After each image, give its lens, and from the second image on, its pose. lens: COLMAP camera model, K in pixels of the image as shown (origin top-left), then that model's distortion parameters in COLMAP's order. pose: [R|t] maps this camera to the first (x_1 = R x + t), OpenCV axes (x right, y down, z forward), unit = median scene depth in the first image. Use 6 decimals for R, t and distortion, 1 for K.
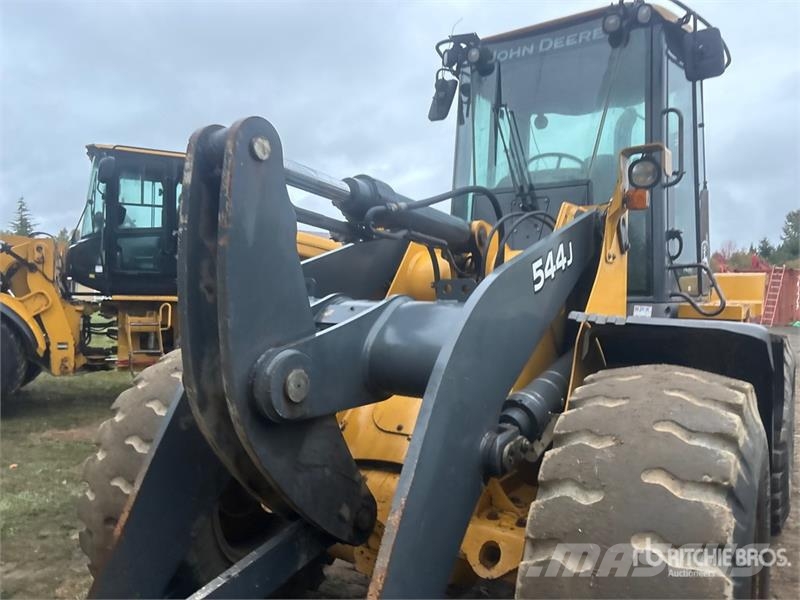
lens RADIAL K [[607.0, 0, 400.5], [0, 607.0, 297.5], [0, 0, 1]] dist [0.044452, -0.050141]
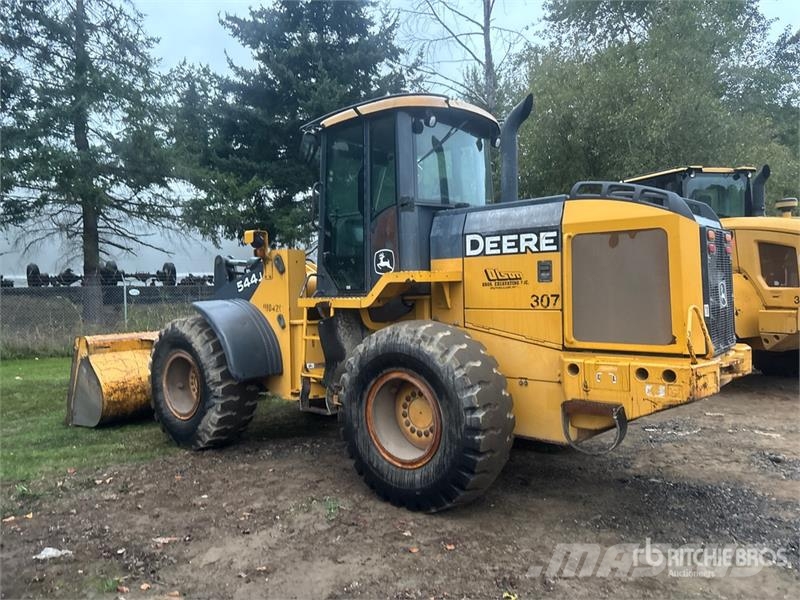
lens RADIAL K [[584.8, 0, 400.0], [0, 584.8, 300.0], [0, 0, 1]] dist [0.066588, -0.002350]
pose [[-0.063231, 0.015622, -0.997877, 2.758237], [0.008016, 0.999853, 0.015145, -0.007049], [0.997967, -0.007041, -0.063347, 1.760387]]
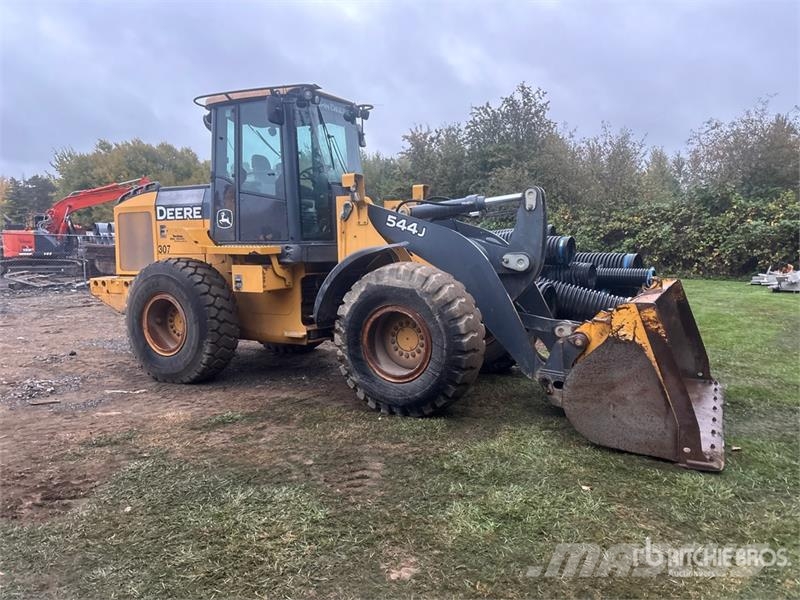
lens RADIAL K [[607.0, 0, 400.5], [0, 607.0, 297.5], [0, 0, 1]] dist [0.044452, -0.050141]
pose [[0.107005, 0.071034, -0.991718, 4.035428], [-0.009968, 0.997471, 0.070370, 0.040807], [0.994209, 0.002355, 0.107442, 2.734129]]
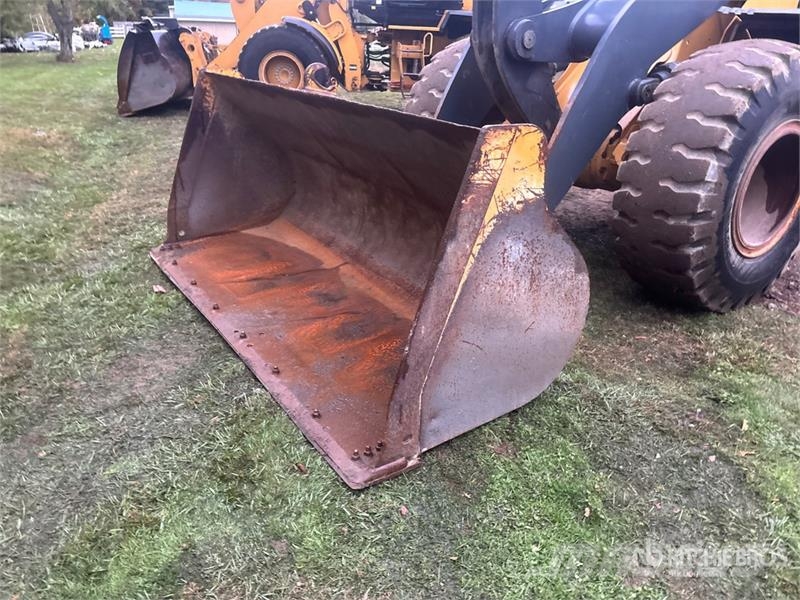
lens RADIAL K [[594.7, 0, 407.0], [0, 594.7, 297.1], [0, 0, 1]] dist [0.070786, -0.072254]
pose [[0.932957, 0.160912, -0.322021, 0.139659], [-0.028150, 0.924408, 0.380365, 0.121828], [0.358885, -0.345799, 0.866963, -0.700524]]
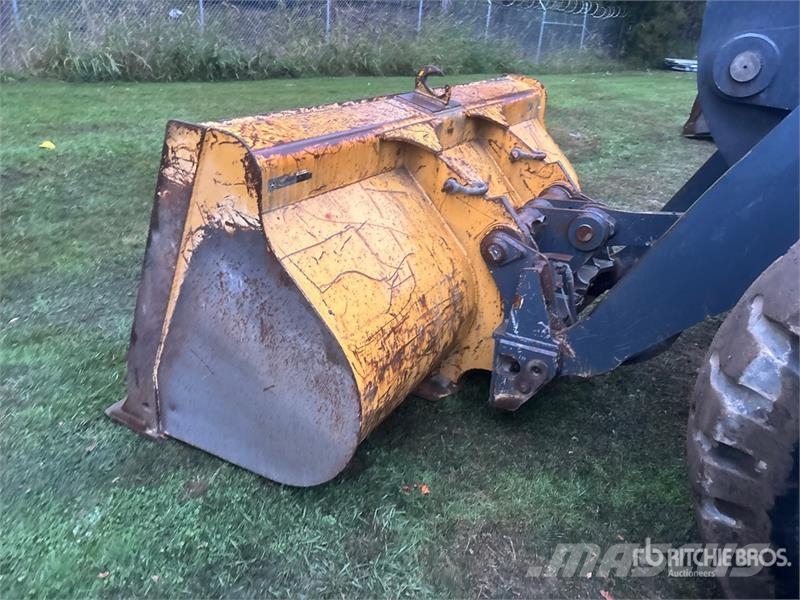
lens RADIAL K [[606.0, 0, 397.9], [0, 606.0, 305.8], [0, 0, 1]] dist [0.091576, -0.141861]
pose [[0.102258, 0.433288, -0.895436, 0.648360], [-0.094513, 0.900314, 0.424855, 0.080992], [0.990258, 0.041185, 0.133016, 0.150355]]
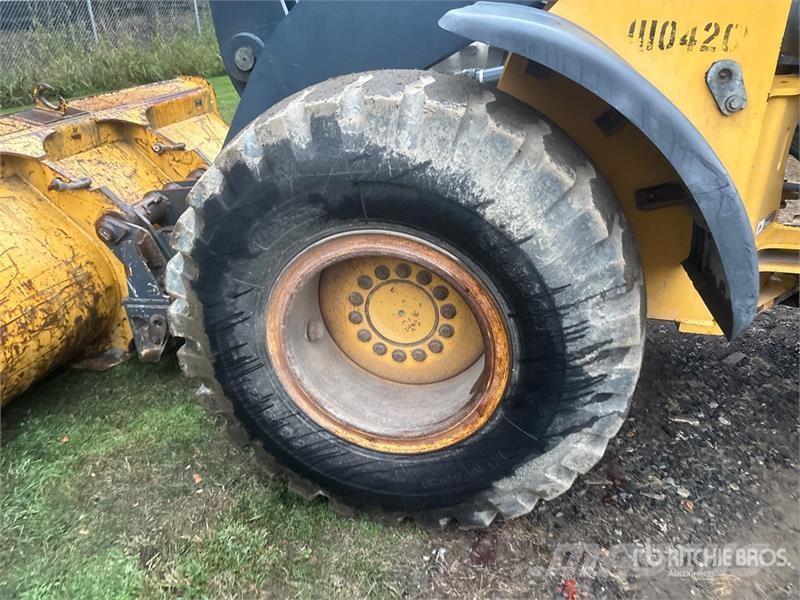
lens RADIAL K [[607.0, 0, 400.5], [0, 607.0, 297.5], [0, 0, 1]] dist [0.044452, -0.050141]
pose [[0.364571, 0.388060, -0.846462, 0.957616], [0.005200, 0.908162, 0.418586, 0.034165], [0.931161, -0.157006, 0.329072, 0.512367]]
